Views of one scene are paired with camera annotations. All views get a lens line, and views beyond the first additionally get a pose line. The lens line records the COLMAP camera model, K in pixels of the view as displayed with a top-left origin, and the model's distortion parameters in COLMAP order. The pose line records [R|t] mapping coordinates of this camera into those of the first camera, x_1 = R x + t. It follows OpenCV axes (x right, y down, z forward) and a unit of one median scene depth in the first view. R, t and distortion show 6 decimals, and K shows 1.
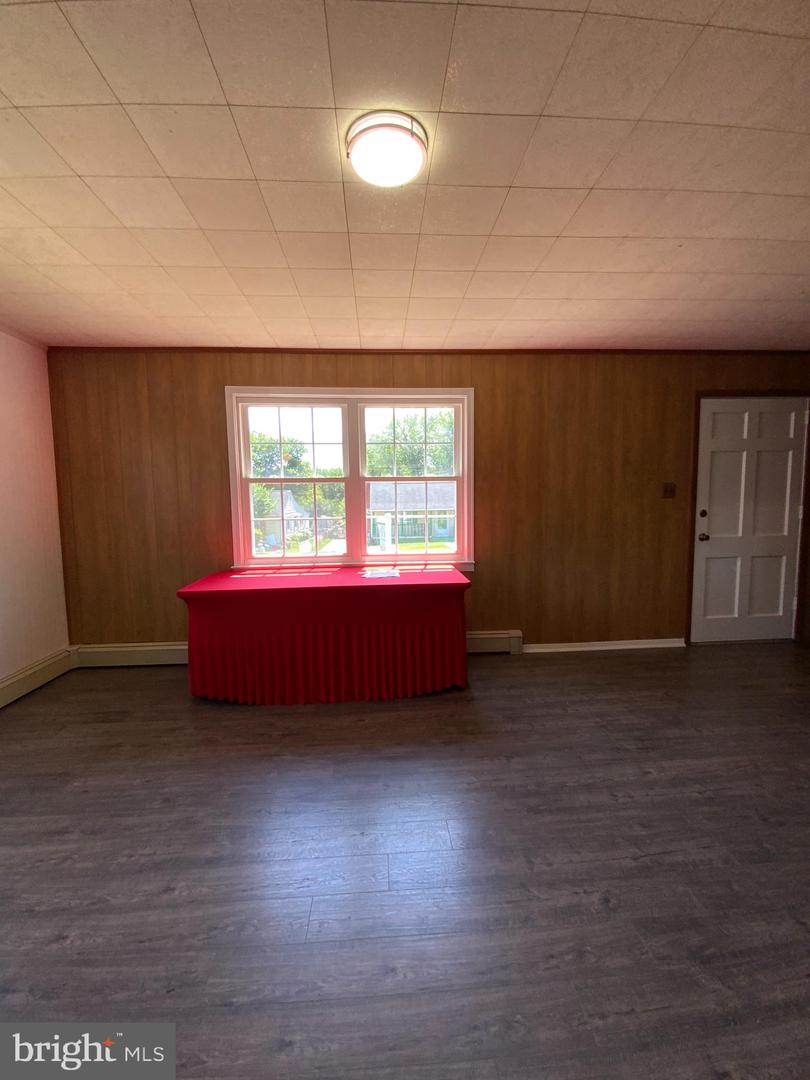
lens RADIAL K [[434.2, 0, 405.0], [0, 434.2, 540.0], [0, 0, 1]] dist [0.015976, -0.017311]
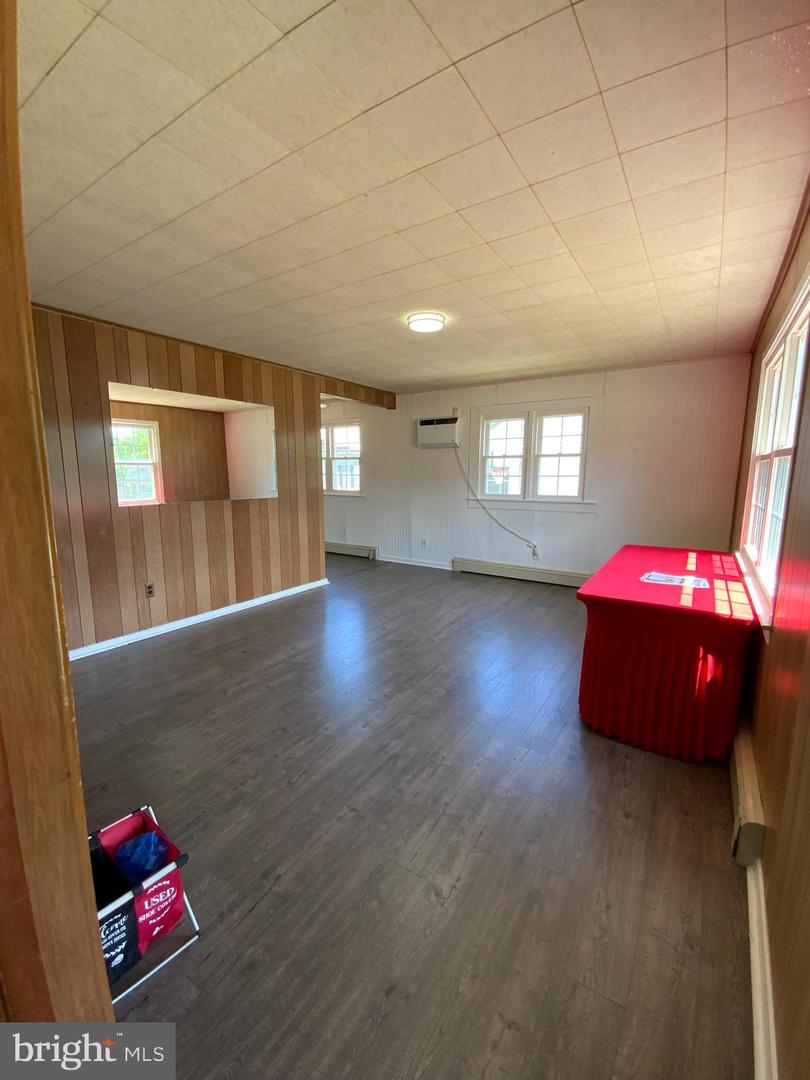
lens RADIAL K [[434.2, 0, 405.0], [0, 434.2, 540.0], [0, 0, 1]] dist [0.015976, -0.017311]
pose [[-0.590564, 0.134703, -0.795669, 1.182651], [-0.068532, 0.974037, 0.215766, -0.179188], [0.804076, 0.181952, -0.566000, 1.446438]]
